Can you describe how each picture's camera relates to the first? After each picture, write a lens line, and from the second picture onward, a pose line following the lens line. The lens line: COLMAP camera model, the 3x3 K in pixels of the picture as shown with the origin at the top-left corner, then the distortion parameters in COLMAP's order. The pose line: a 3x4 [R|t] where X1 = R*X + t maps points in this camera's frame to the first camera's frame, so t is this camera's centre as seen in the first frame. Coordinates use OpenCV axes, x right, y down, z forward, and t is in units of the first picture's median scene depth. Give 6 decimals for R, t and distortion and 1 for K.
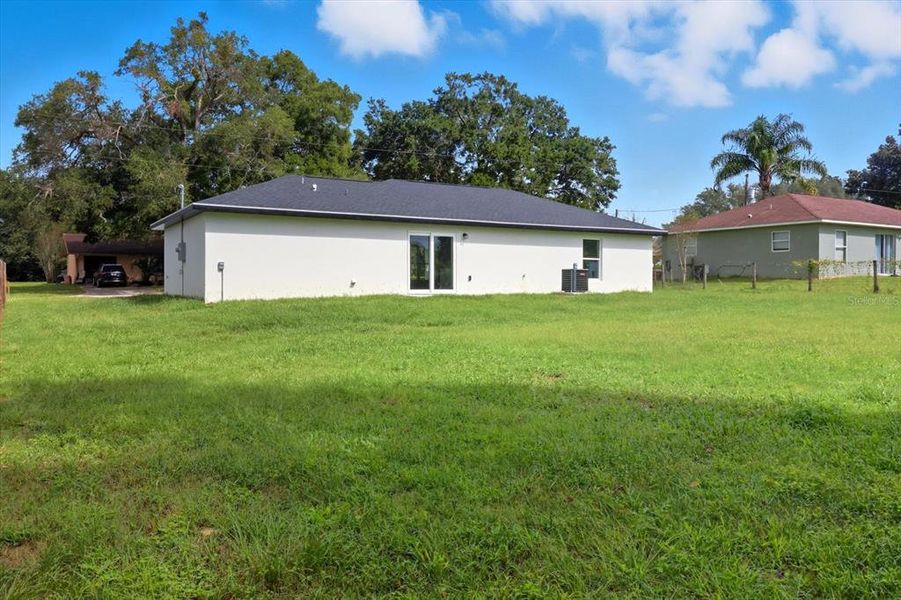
lens RADIAL K [[727.1, 0, 474.8], [0, 727.1, 281.6], [0, 0, 1]] dist [0.013117, 0.015402]
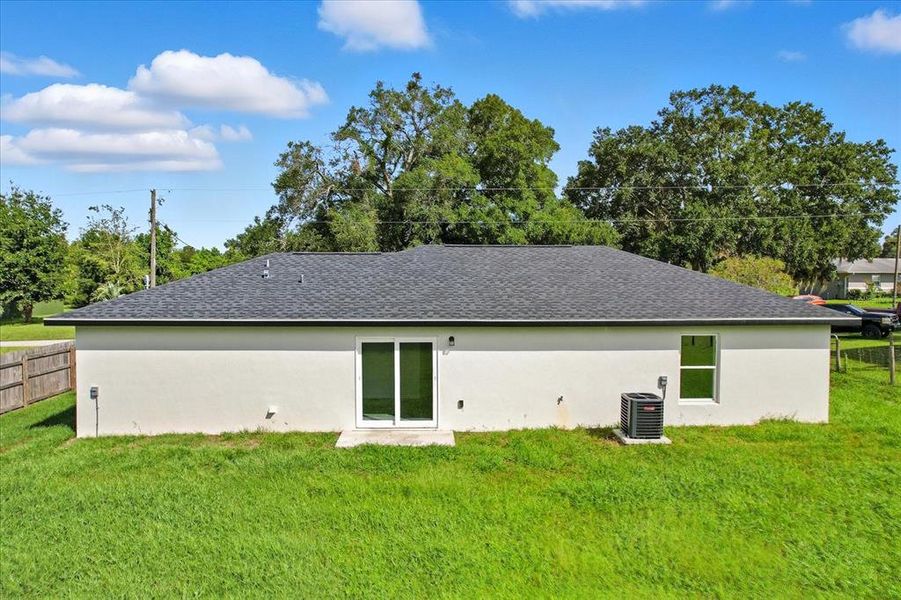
lens RADIAL K [[574.8, 0, 469.4], [0, 574.8, 285.6], [0, 0, 1]] dist [-0.071799, 0.058023]
pose [[0.864679, 0.010246, -0.502220, 0.231640], [0.000653, 0.999768, 0.021521, -0.109845], [0.502324, -0.018936, 0.864472, 0.488224]]
